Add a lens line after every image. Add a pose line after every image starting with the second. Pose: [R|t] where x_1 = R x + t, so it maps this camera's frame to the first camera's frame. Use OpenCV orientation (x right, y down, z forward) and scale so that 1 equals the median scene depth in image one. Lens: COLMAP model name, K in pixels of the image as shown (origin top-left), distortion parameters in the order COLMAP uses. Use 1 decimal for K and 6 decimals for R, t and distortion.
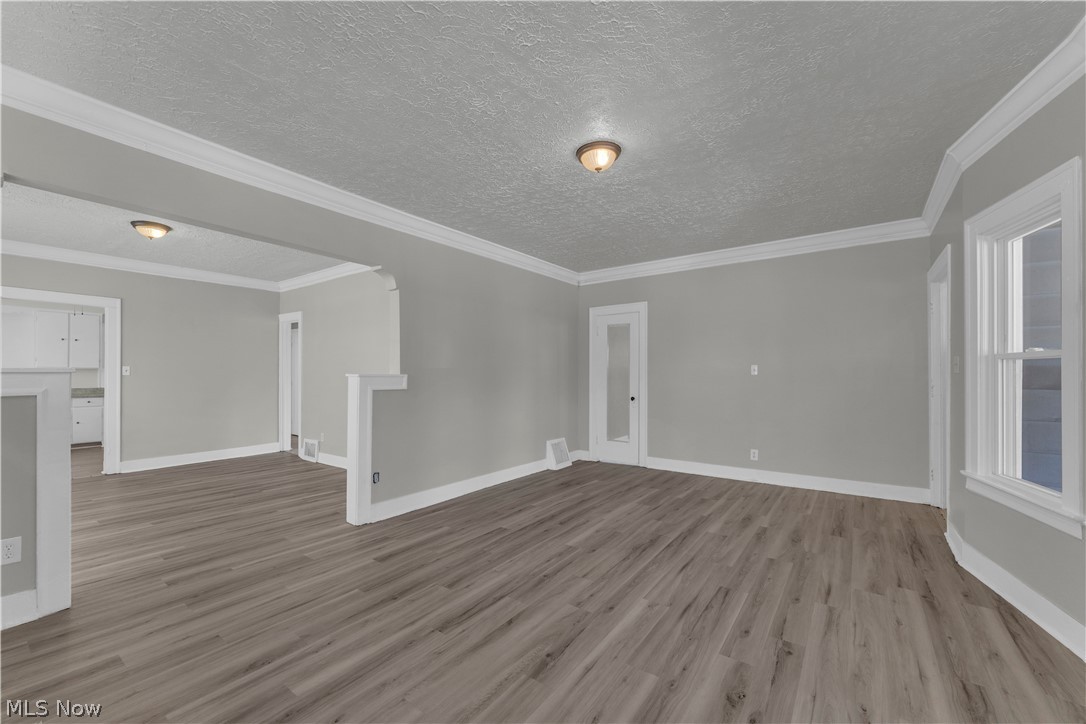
lens RADIAL K [[431.5, 0, 535.8], [0, 431.5, 371.9], [0, 0, 1]] dist [-0.002671, -0.000217]
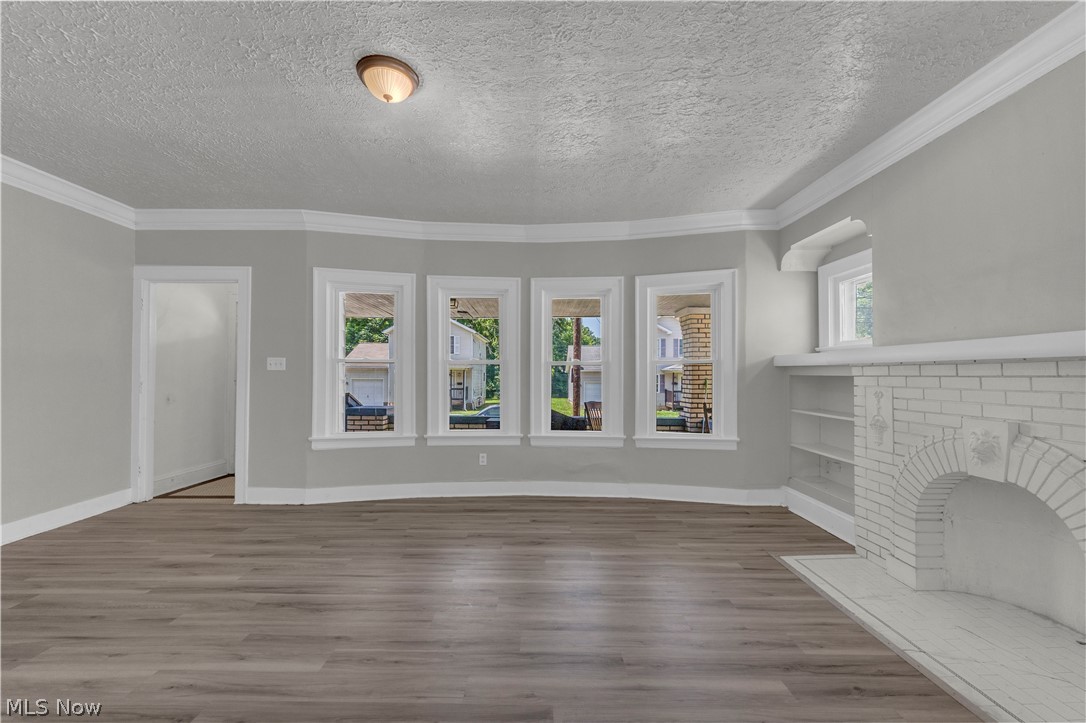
lens RADIAL K [[435.3, 0, 536.4], [0, 435.3, 365.9], [0, 0, 1]] dist [0.000435, -0.000212]
pose [[-0.595776, 0.012620, 0.803051, -0.666564], [-0.007753, 0.999740, -0.021462, 0.017026], [-0.803113, -0.019012, -0.595524, 1.335244]]
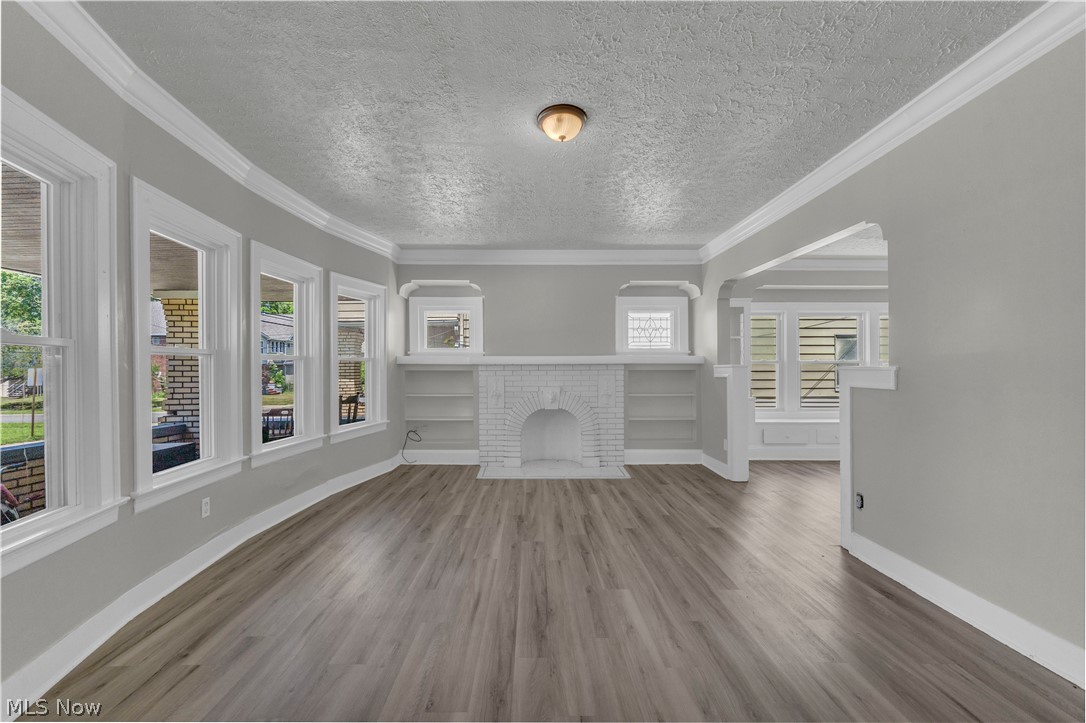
lens RADIAL K [[435.3, 0, 536.4], [0, 435.3, 365.9], [0, 0, 1]] dist [0.000435, -0.000212]
pose [[-0.796879, -0.003288, -0.604130, 0.793114], [0.004871, 0.999918, -0.011867, 0.015989], [0.604120, -0.012399, -0.796797, 1.816275]]
